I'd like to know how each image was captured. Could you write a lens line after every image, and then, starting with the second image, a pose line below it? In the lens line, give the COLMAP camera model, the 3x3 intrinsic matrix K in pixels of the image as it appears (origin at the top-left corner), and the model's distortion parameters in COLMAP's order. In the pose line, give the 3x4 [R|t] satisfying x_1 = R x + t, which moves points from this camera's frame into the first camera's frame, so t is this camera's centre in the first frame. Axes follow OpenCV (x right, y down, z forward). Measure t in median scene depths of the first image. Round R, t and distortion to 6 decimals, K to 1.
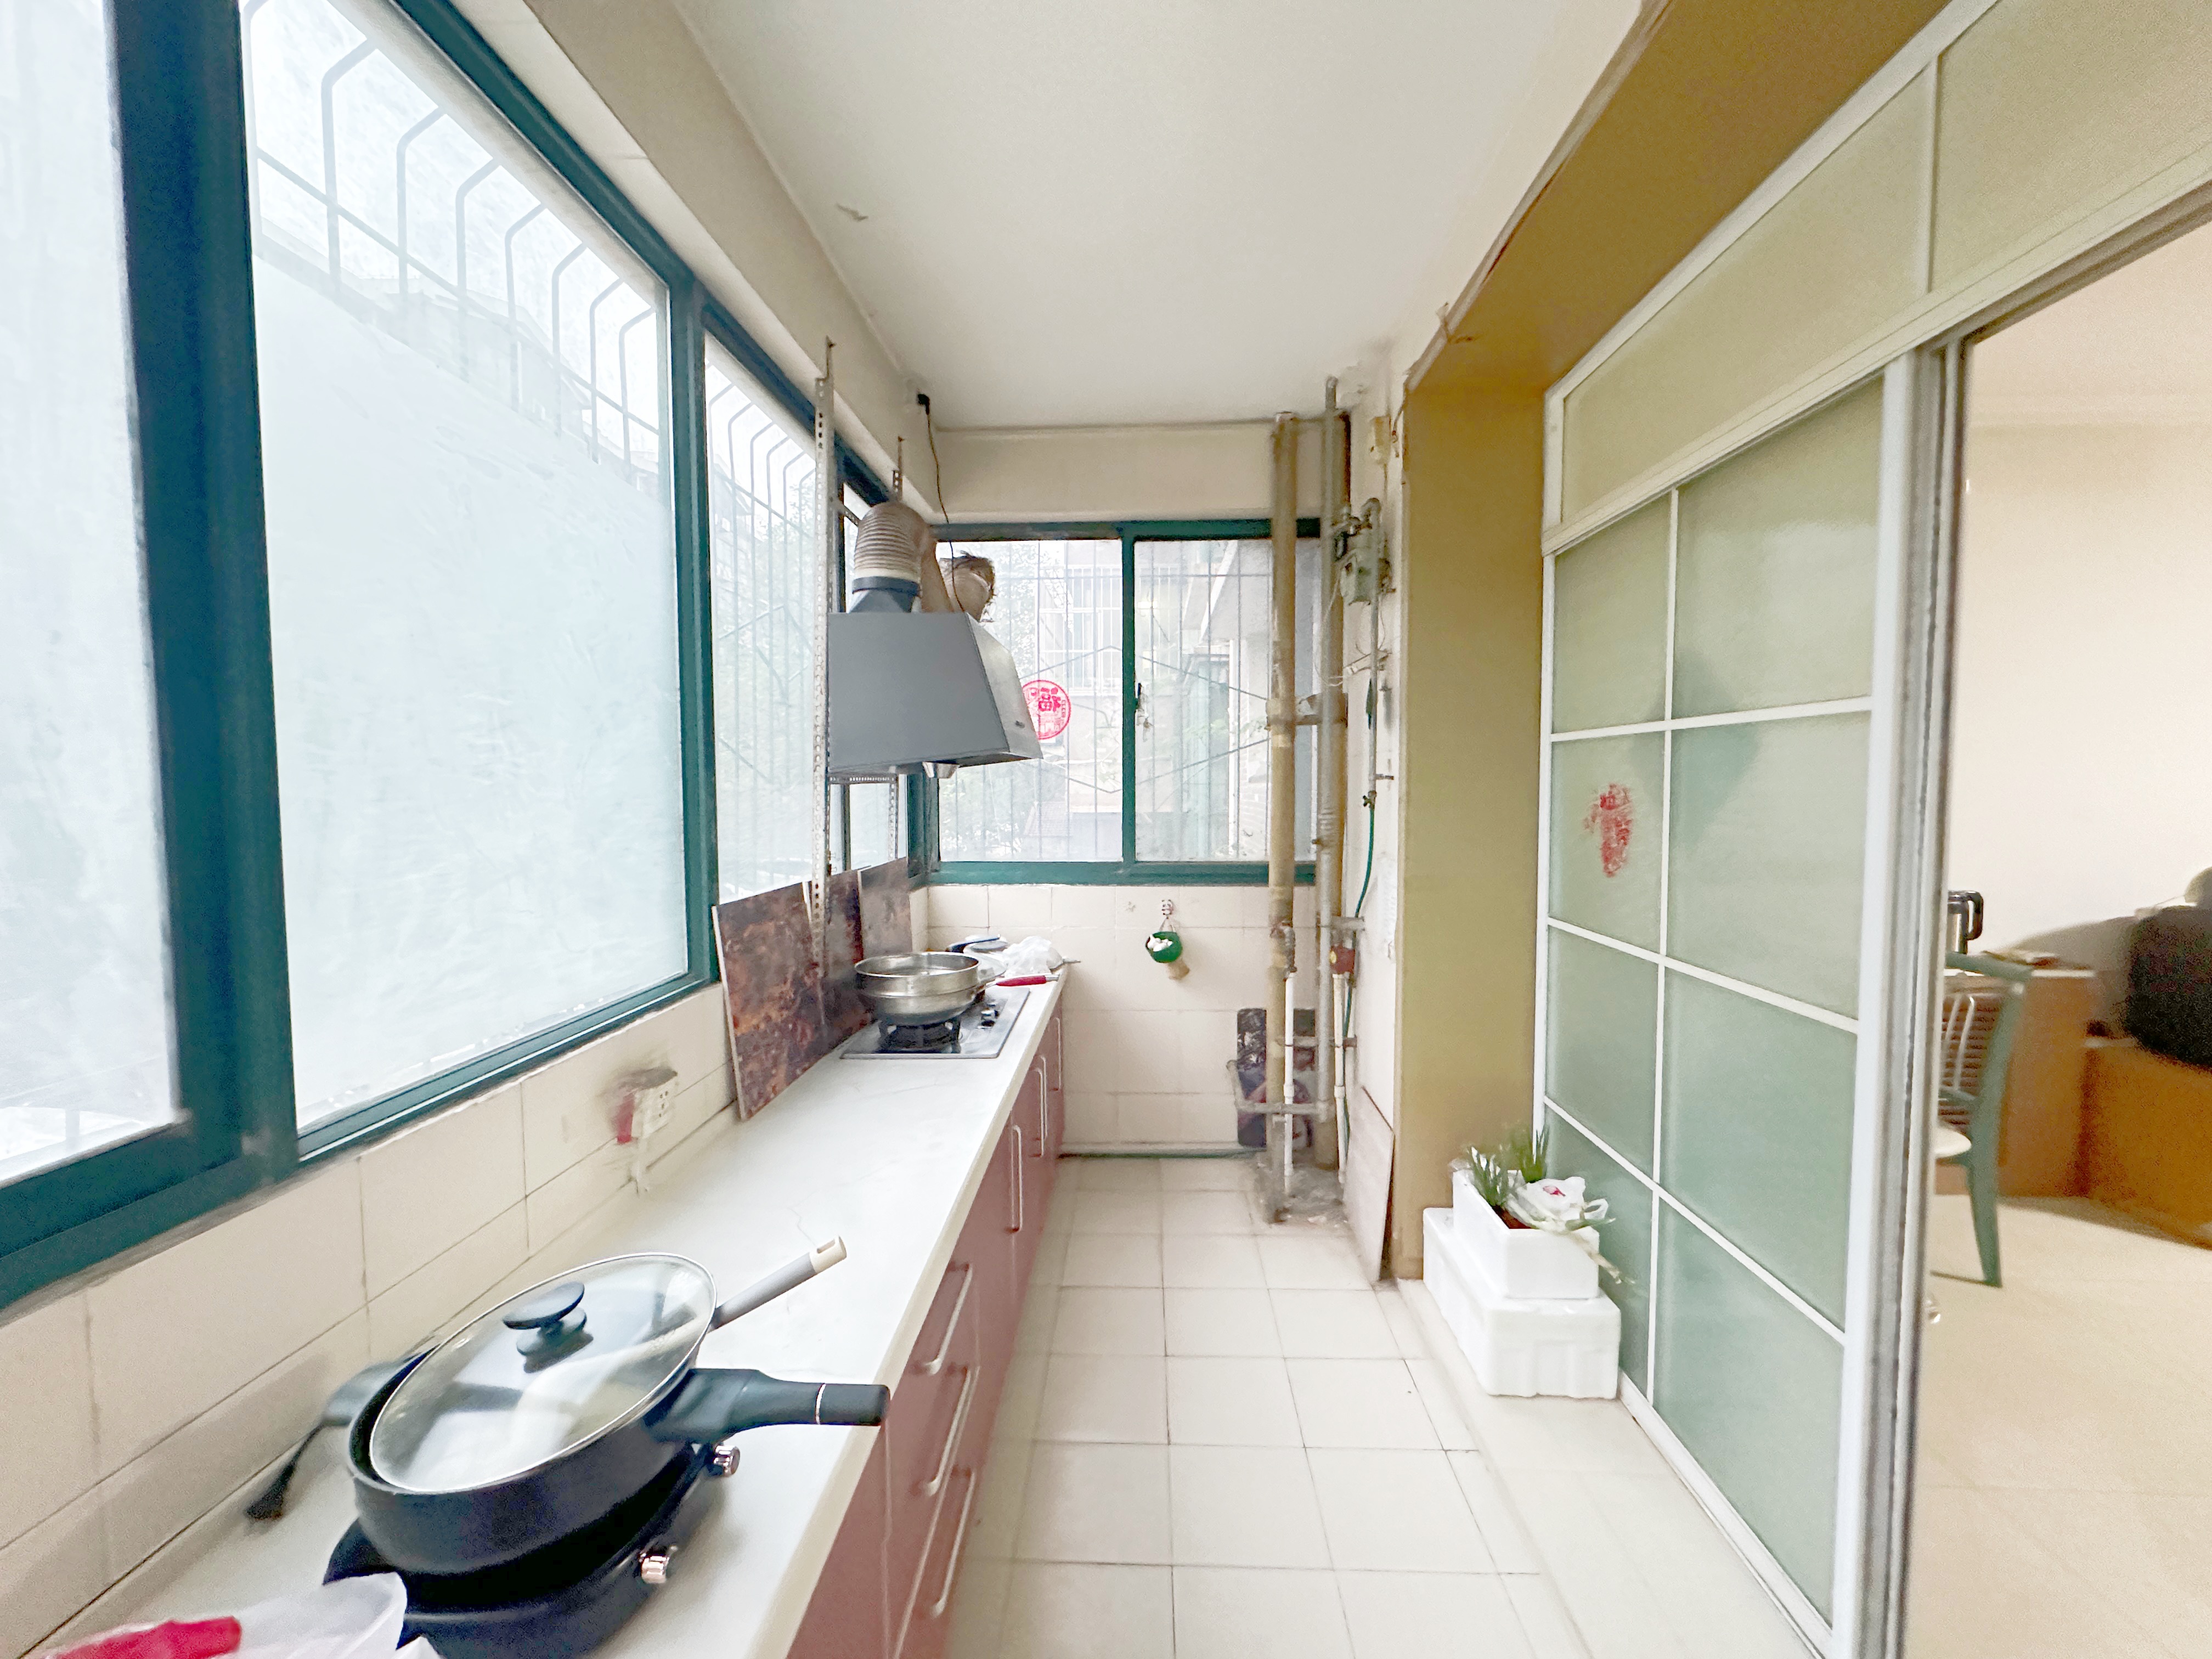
lens RADIAL K [[885.9, 0, 1109.8], [0, 885.9, 825.5], [0, 0, 1]] dist [-0.001599, 0.000518]
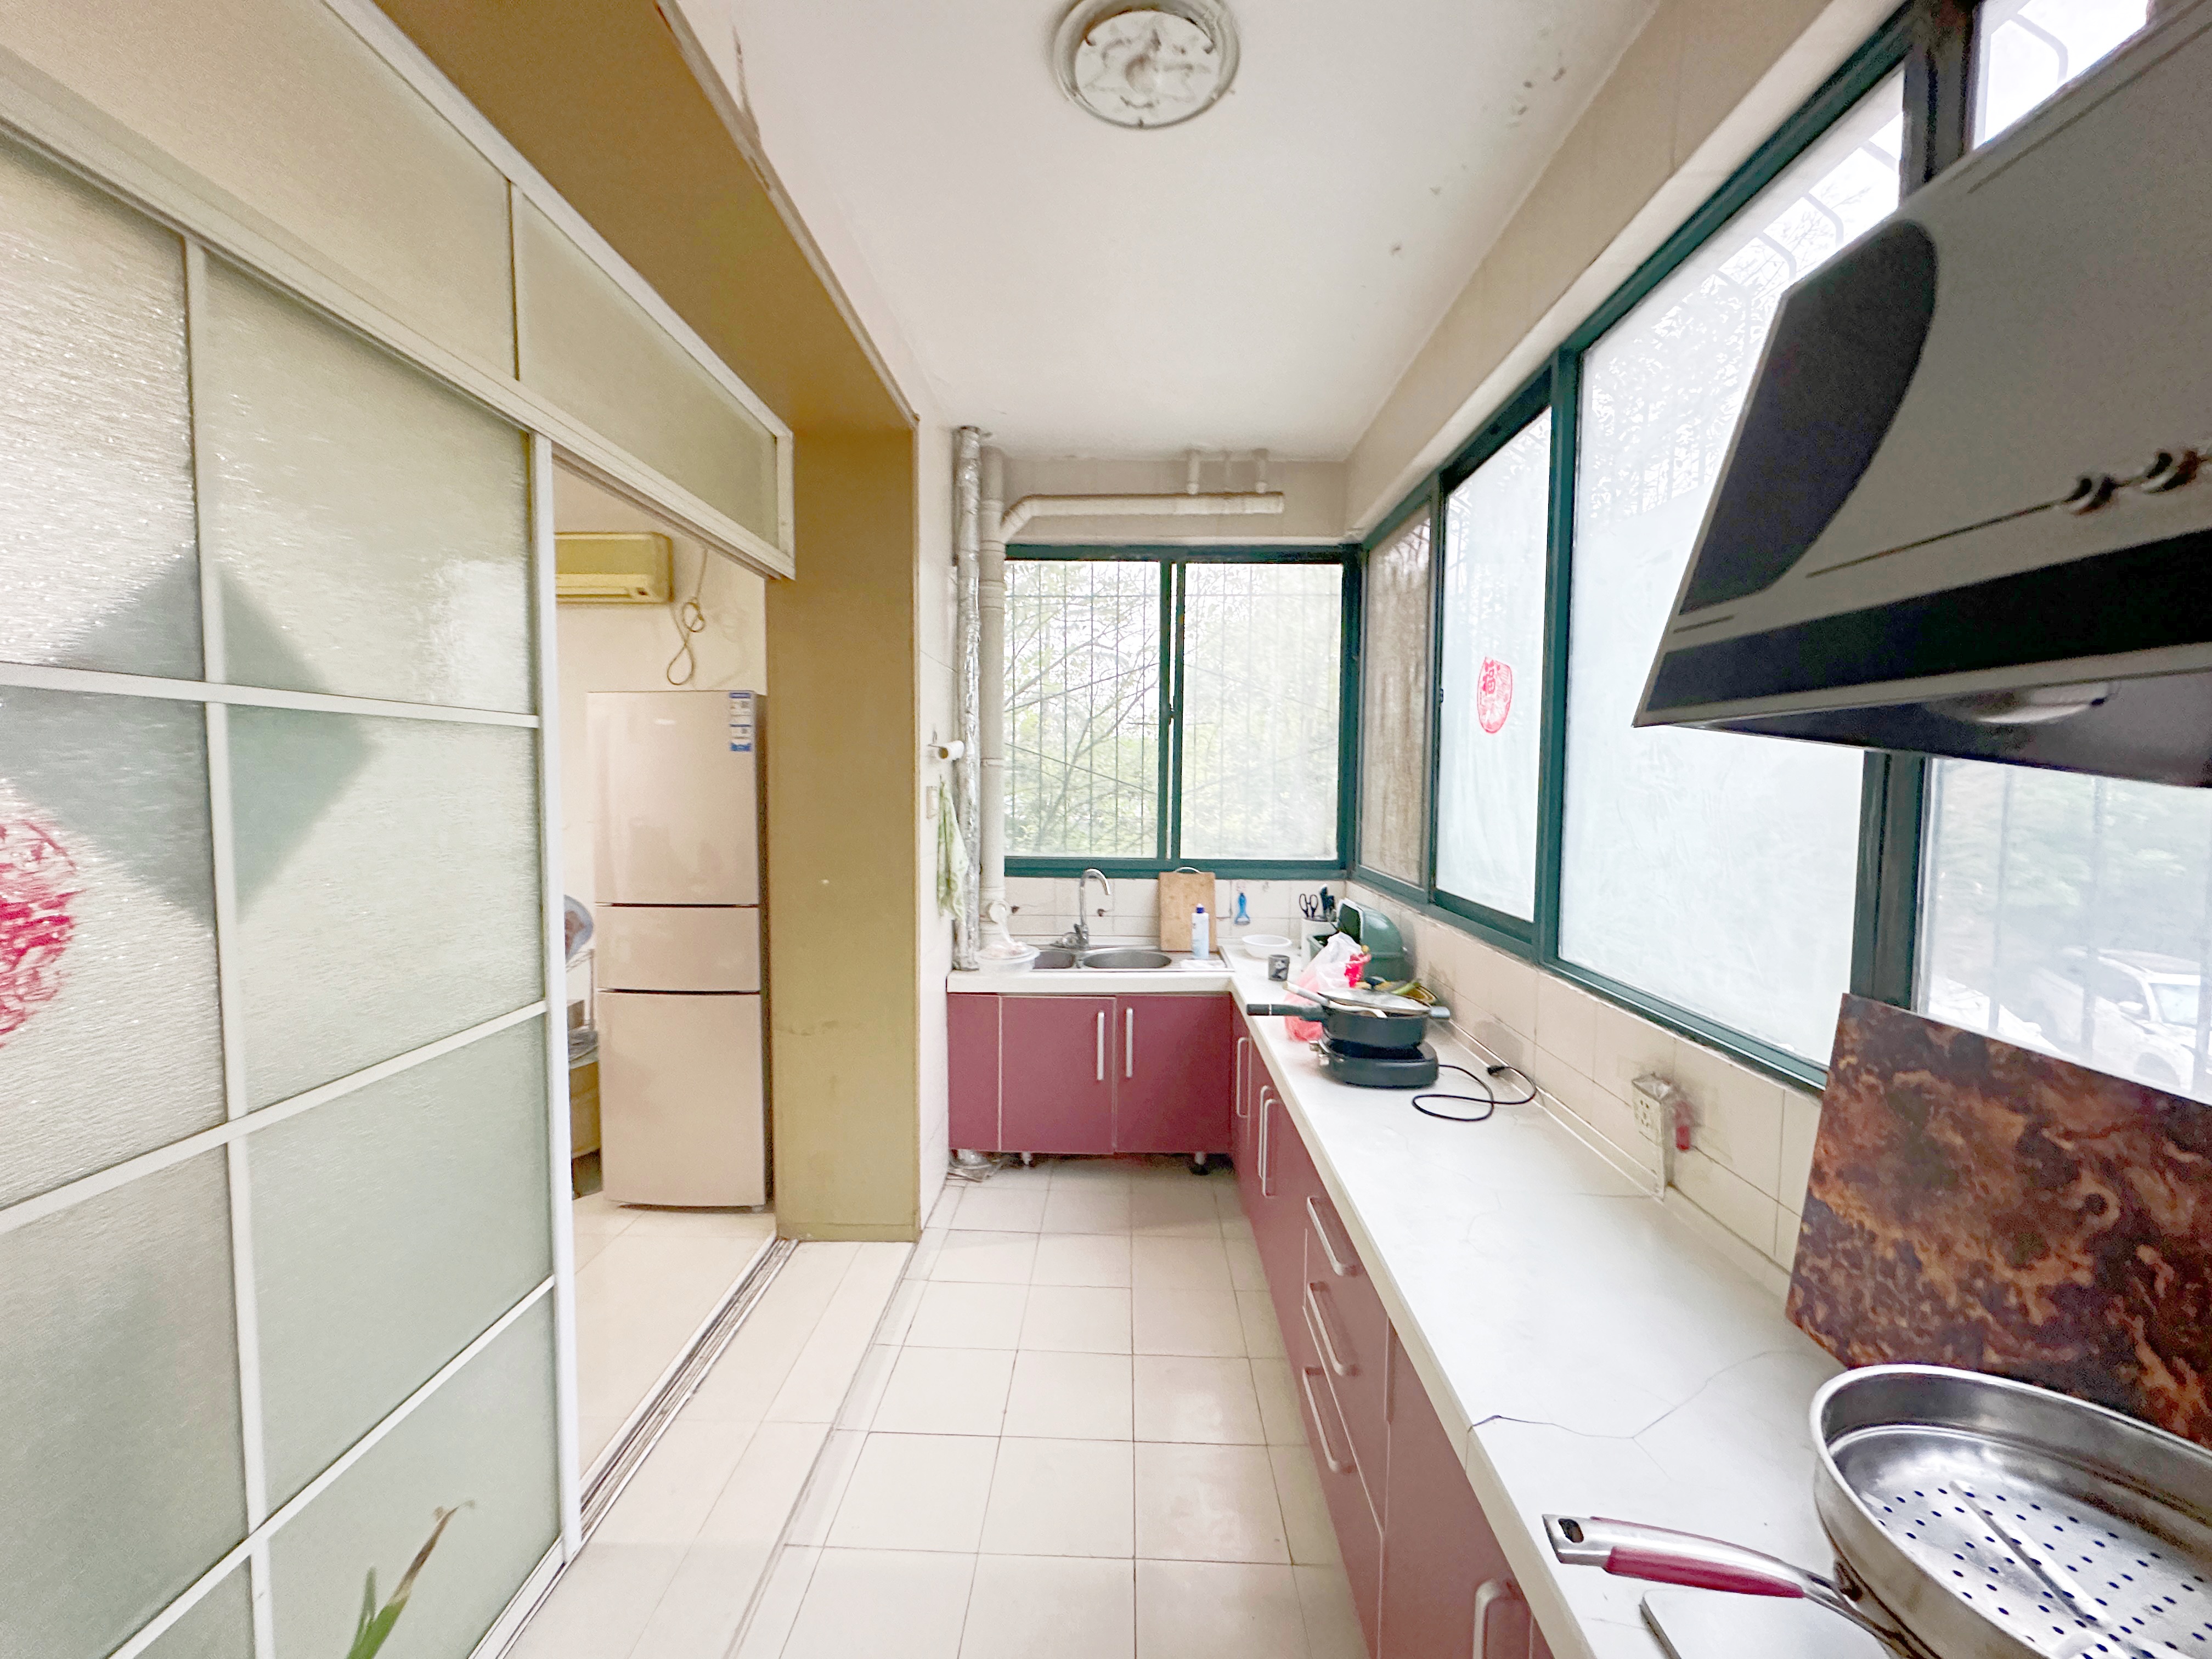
lens RADIAL K [[885.9, 0, 1101.5], [0, 885.9, 828.1], [0, 0, 1]] dist [-0.001599, 0.000518]
pose [[-0.999767, -0.002570, -0.021445, 0.136766], [-0.004982, 0.993562, 0.113184, -0.119430], [0.021016, 0.113264, -0.993343, 1.943409]]
